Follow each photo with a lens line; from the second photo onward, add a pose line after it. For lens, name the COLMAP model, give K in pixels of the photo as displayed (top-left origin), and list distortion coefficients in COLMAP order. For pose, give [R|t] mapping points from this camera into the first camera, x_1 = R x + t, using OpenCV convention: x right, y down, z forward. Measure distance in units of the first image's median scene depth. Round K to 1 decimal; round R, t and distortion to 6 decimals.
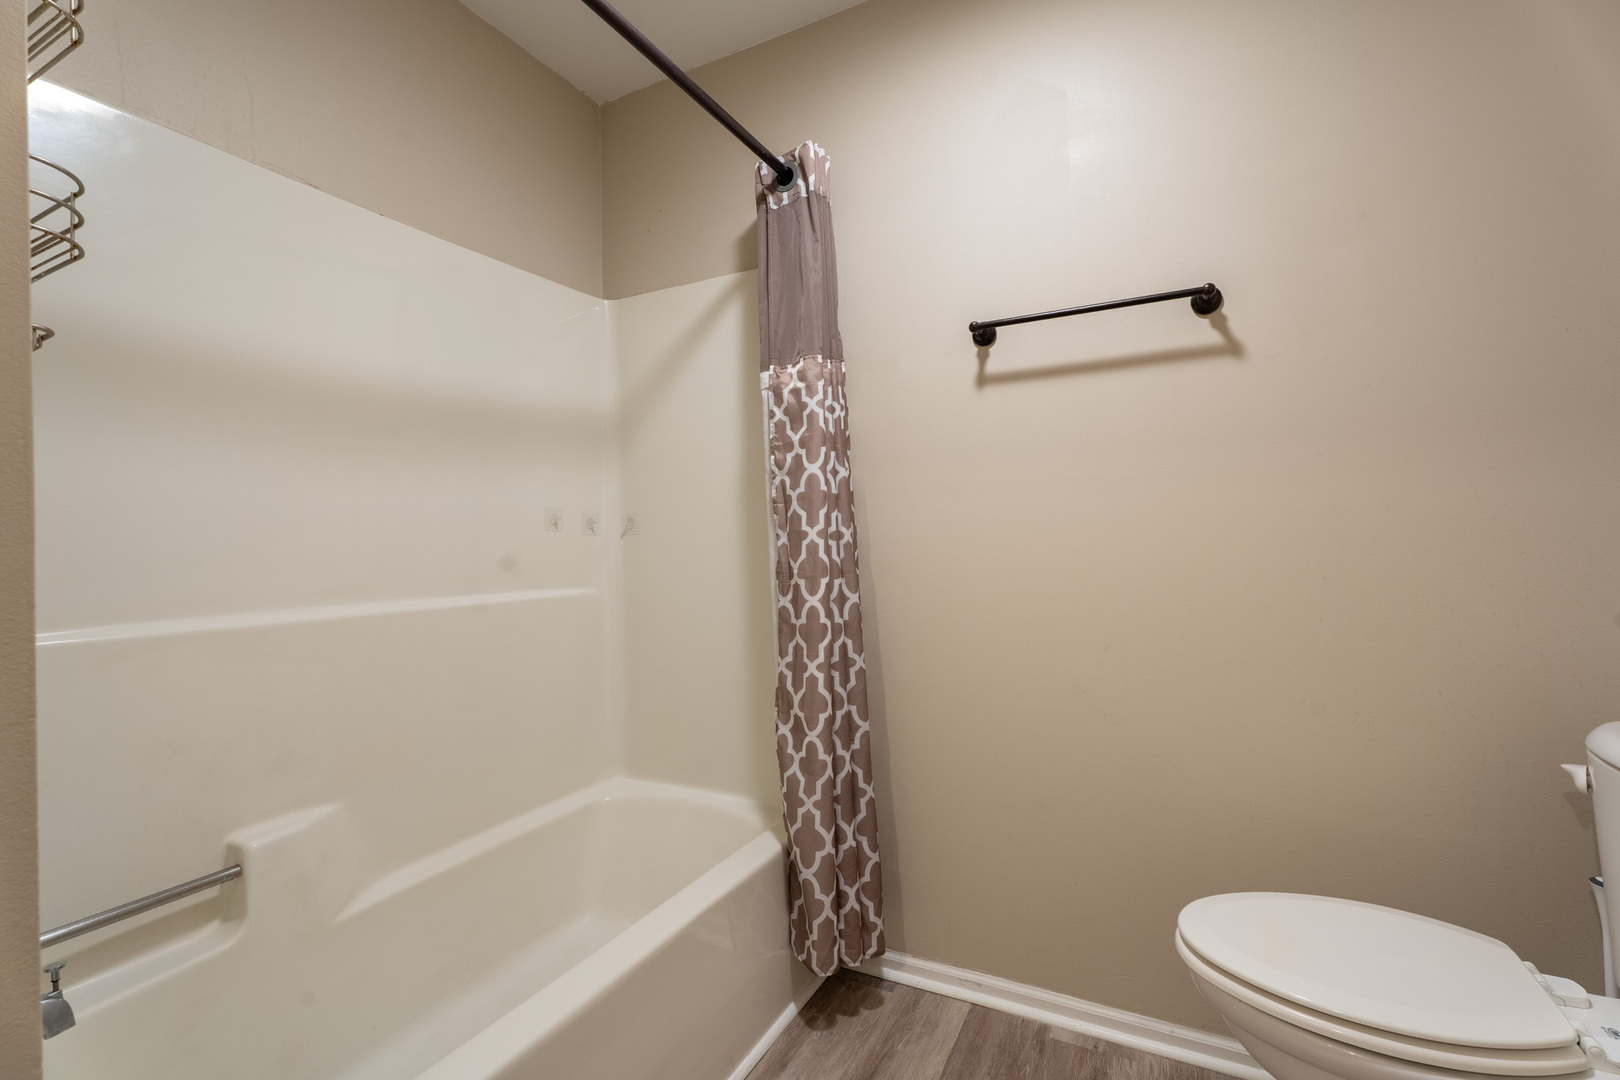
lens RADIAL K [[712.1, 0, 810.0], [0, 712.1, 540.0], [0, 0, 1]] dist [0.001087, -0.000195]
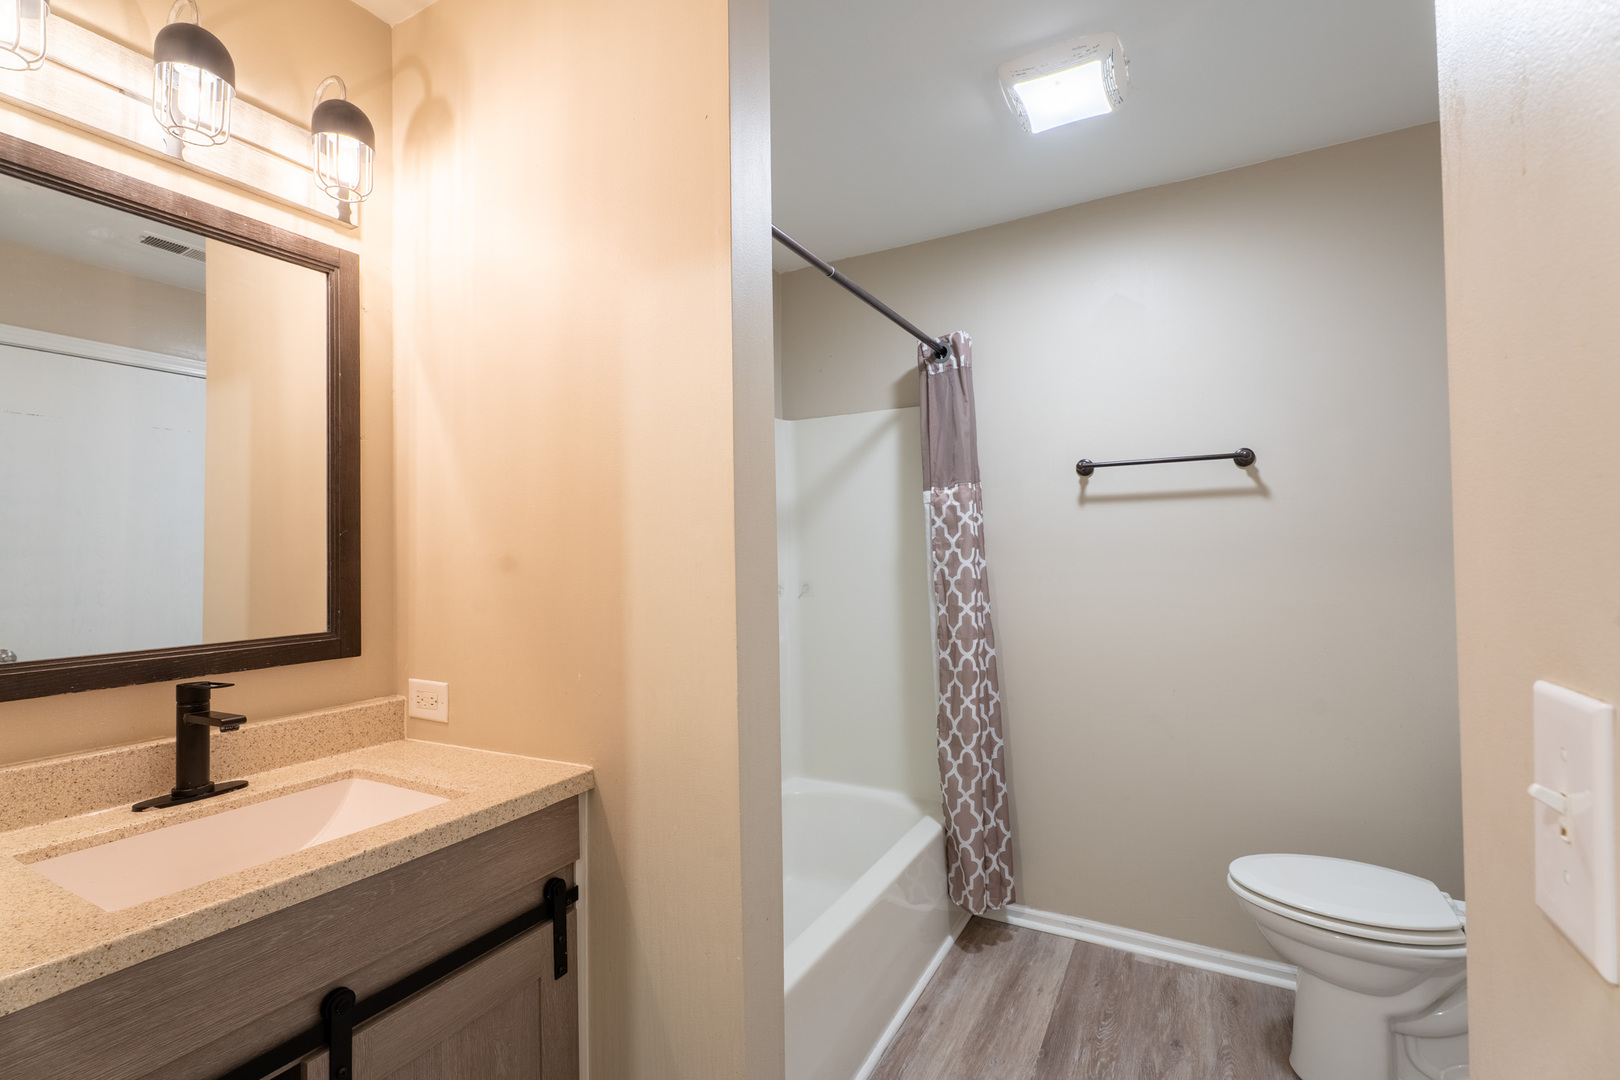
lens RADIAL K [[718.9, 0, 812.7], [0, 718.9, 540.3], [0, 0, 1]] dist [0.000867, -0.000297]
pose [[0.999566, 0.000246, -0.029453, -0.261056], [-0.000382, 0.999989, -0.004616, -0.138033], [0.029451, 0.004625, 0.999556, -0.457804]]
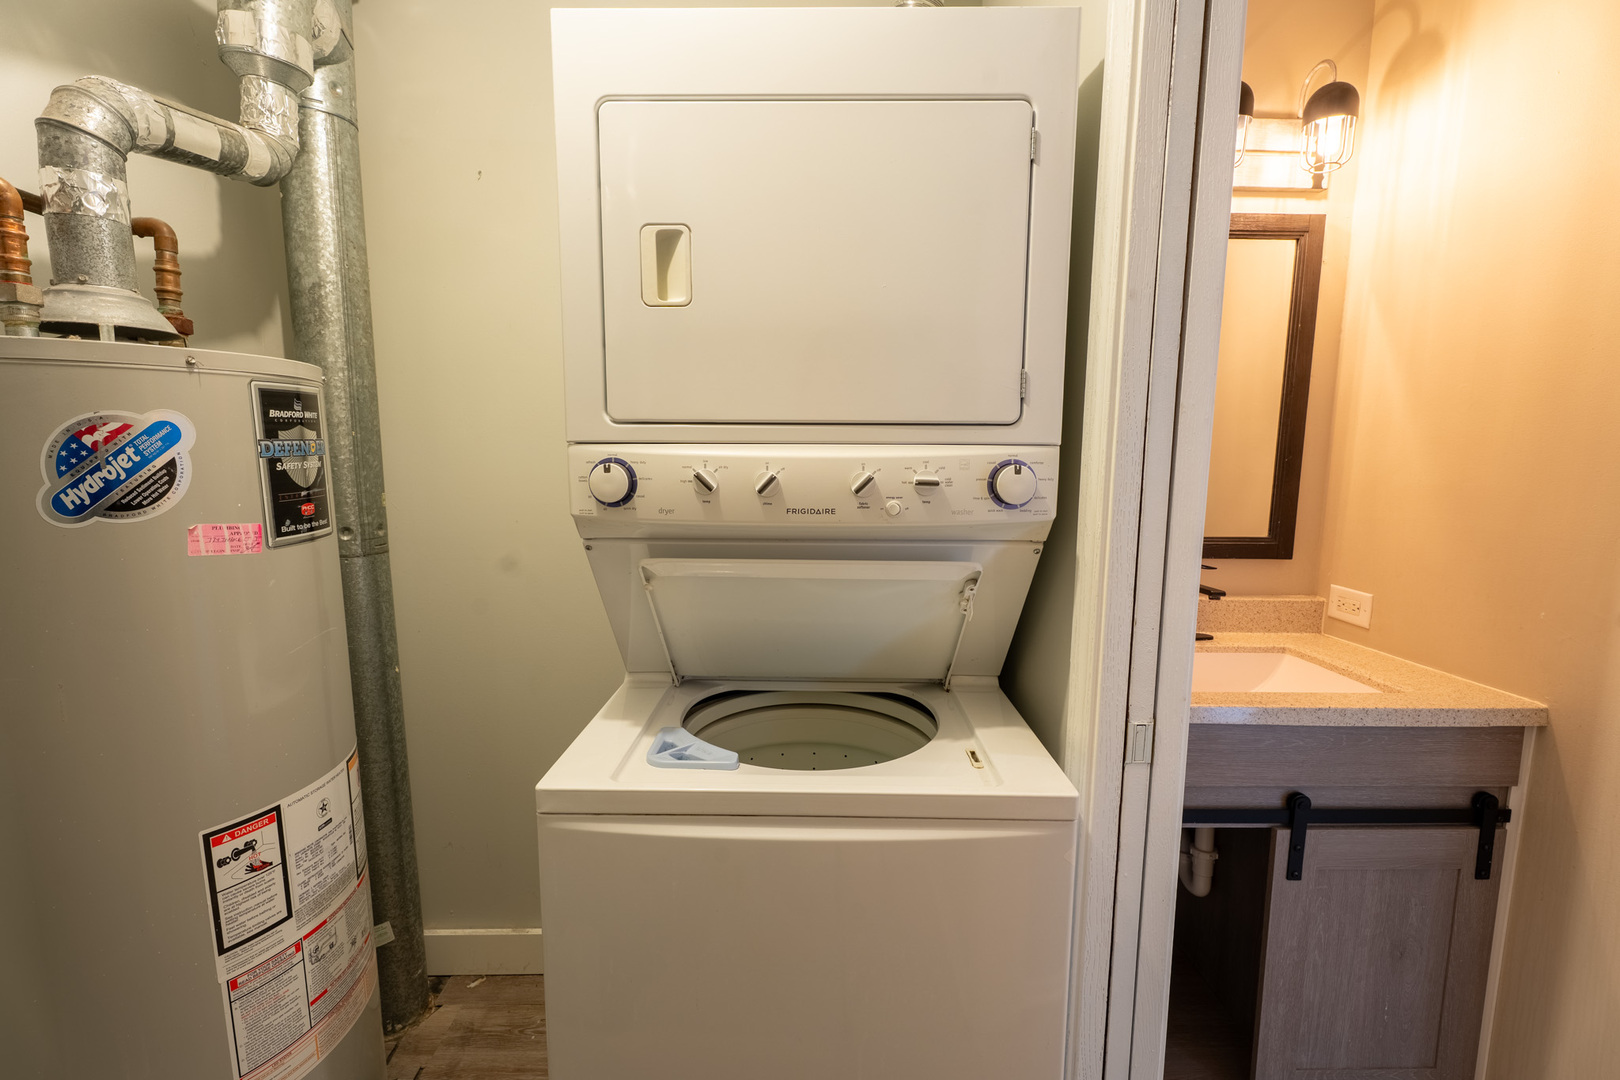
lens RADIAL K [[718.9, 0, 812.7], [0, 718.9, 540.3], [0, 0, 1]] dist [0.000867, -0.000297]
pose [[0.477772, 0.131157, -0.868638, -0.246387], [-0.009501, 0.989506, 0.144181, -0.186648], [0.878433, -0.060633, 0.474004, -0.799780]]
